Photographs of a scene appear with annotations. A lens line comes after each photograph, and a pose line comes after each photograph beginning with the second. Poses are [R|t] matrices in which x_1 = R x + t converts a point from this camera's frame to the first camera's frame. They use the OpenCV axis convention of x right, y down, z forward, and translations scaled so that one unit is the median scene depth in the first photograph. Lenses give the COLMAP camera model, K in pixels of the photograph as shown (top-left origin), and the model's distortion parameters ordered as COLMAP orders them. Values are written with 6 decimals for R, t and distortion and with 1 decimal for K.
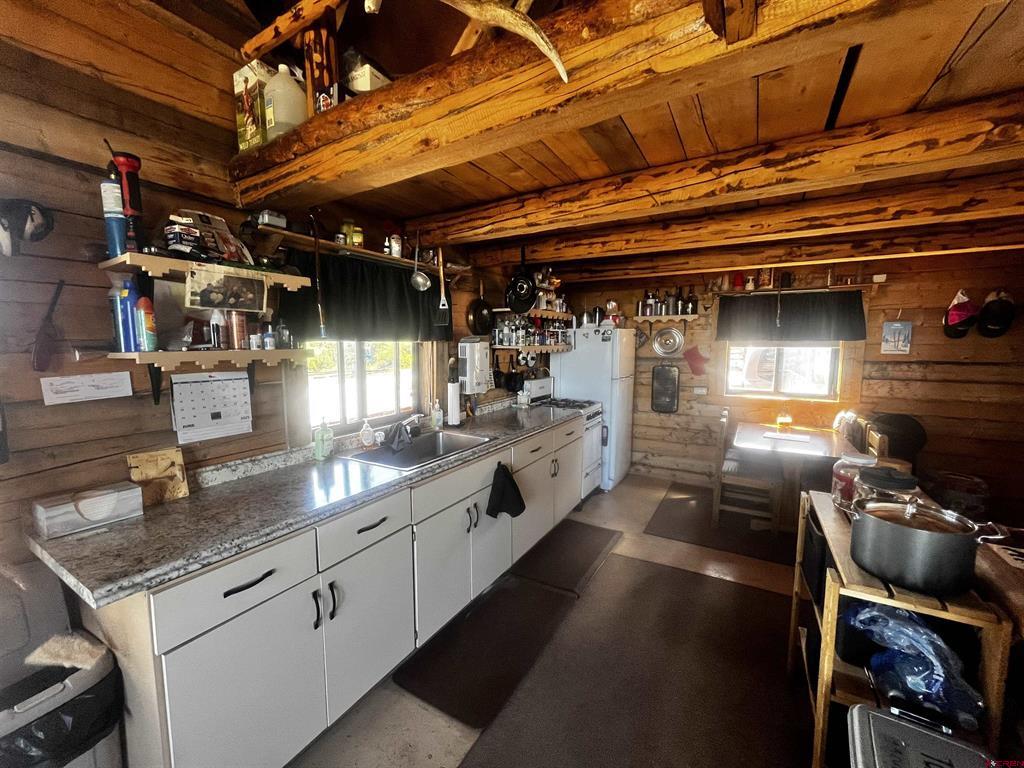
lens RADIAL K [[413.5, 0, 508.3], [0, 413.5, 386.9], [0, 0, 1]] dist [-0.003594, -0.000164]
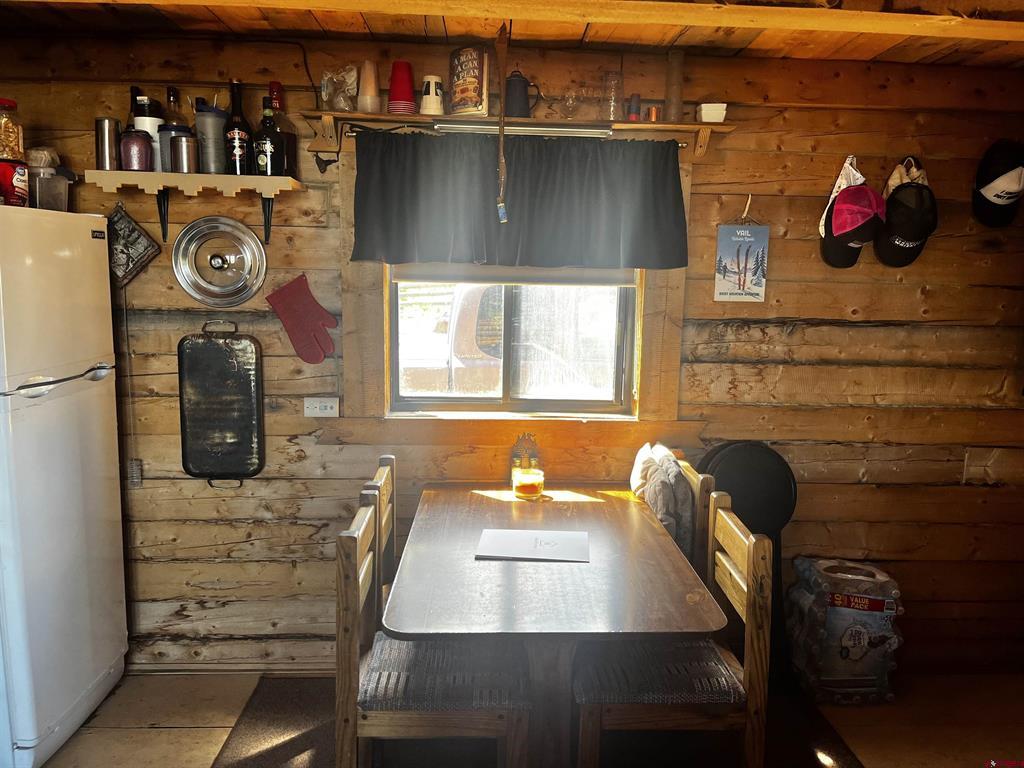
lens RADIAL K [[774.3, 0, 522.1], [0, 774.3, 389.6], [0, 0, 1]] dist [0.054927, -0.081058]
pose [[0.835150, -0.065037, 0.546164, 0.297410], [0.036430, 0.997345, 0.063057, -0.046914], [-0.548814, -0.032765, 0.835302, 0.435325]]
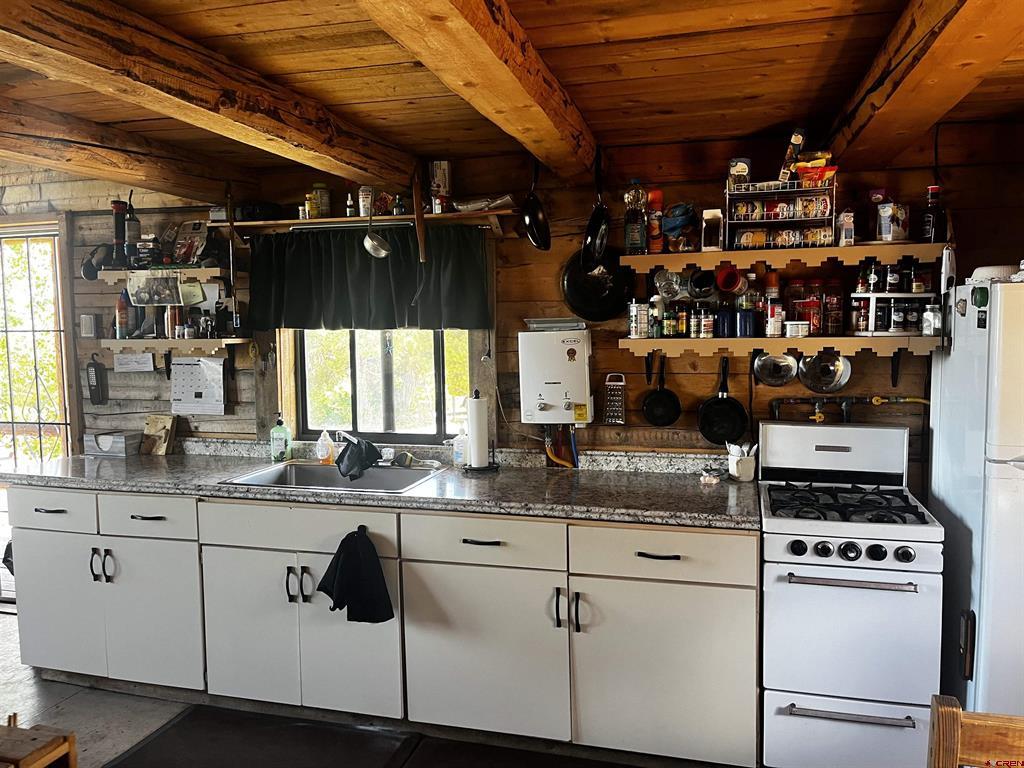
lens RADIAL K [[774.3, 0, 515.1], [0, 774.3, 381.1], [0, 0, 1]] dist [0.054927, -0.081058]
pose [[0.278167, 0.077378, -0.957411, 0.740946], [-0.092932, 0.994242, 0.053354, -0.076531], [0.956026, 0.074133, 0.283756, 0.563700]]
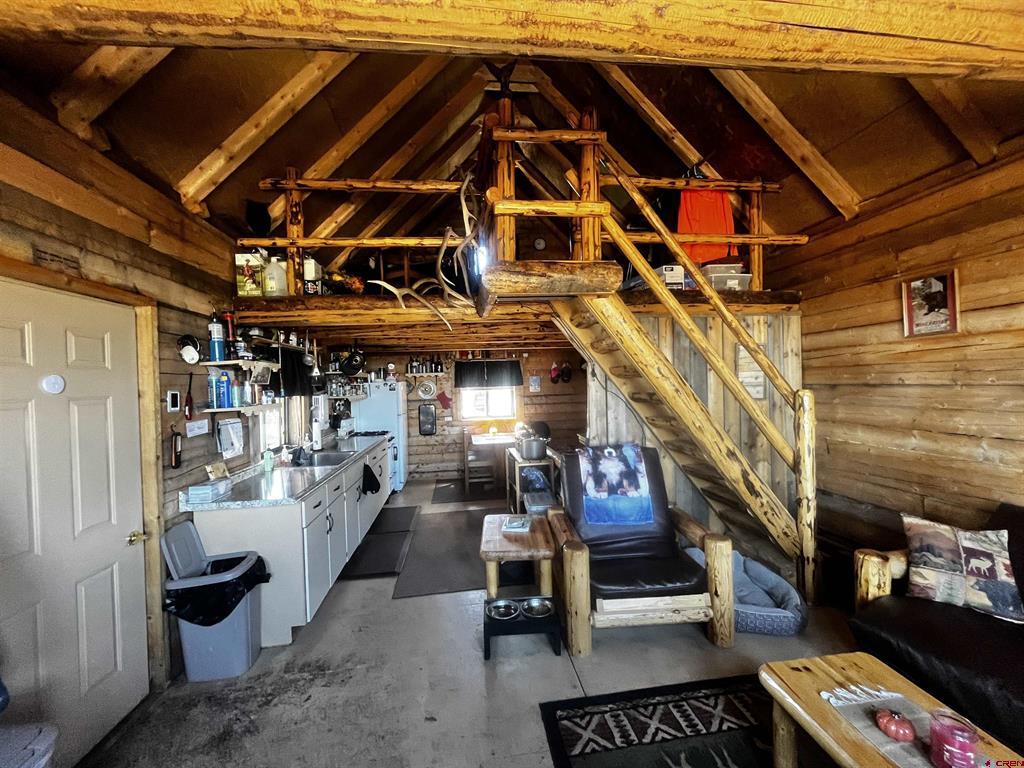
lens RADIAL K [[413.5, 0, 513.7], [0, 413.5, 386.0], [0, 0, 1]] dist [-0.003594, -0.000164]
pose [[0.783531, -0.029859, 0.620634, -0.394942], [0.097881, 0.992305, -0.075831, 0.035473], [-0.613594, 0.120165, 0.780425, -0.511994]]
